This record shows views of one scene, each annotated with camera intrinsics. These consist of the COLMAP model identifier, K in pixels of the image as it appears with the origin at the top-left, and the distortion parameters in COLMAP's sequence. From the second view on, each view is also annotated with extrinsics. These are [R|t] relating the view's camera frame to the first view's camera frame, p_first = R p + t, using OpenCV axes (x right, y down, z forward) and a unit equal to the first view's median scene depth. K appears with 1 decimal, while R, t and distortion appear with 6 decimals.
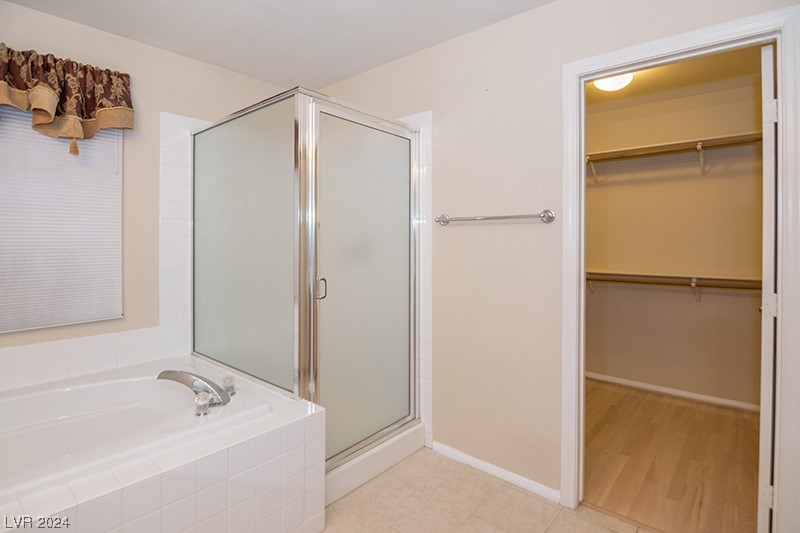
lens RADIAL K [[403.5, 0, 396.6], [0, 403.5, 241.7], [0, 0, 1]] dist [-0.023816, -0.000355]
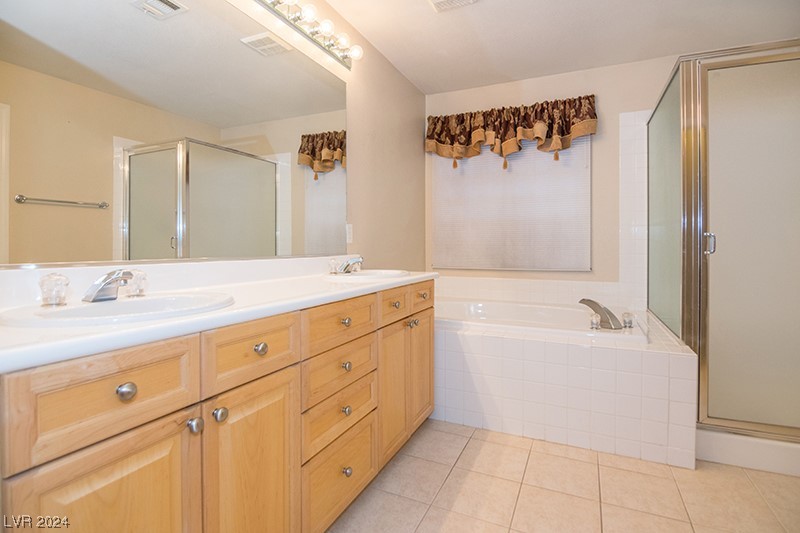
lens RADIAL K [[403.5, 0, 396.6], [0, 403.5, 241.7], [0, 0, 1]] dist [-0.023816, -0.000355]
pose [[0.277293, -0.004294, -0.960776, 0.505495], [-0.001452, 0.999987, -0.004888, 0.104083], [0.960784, 0.002751, 0.277283, -0.038458]]
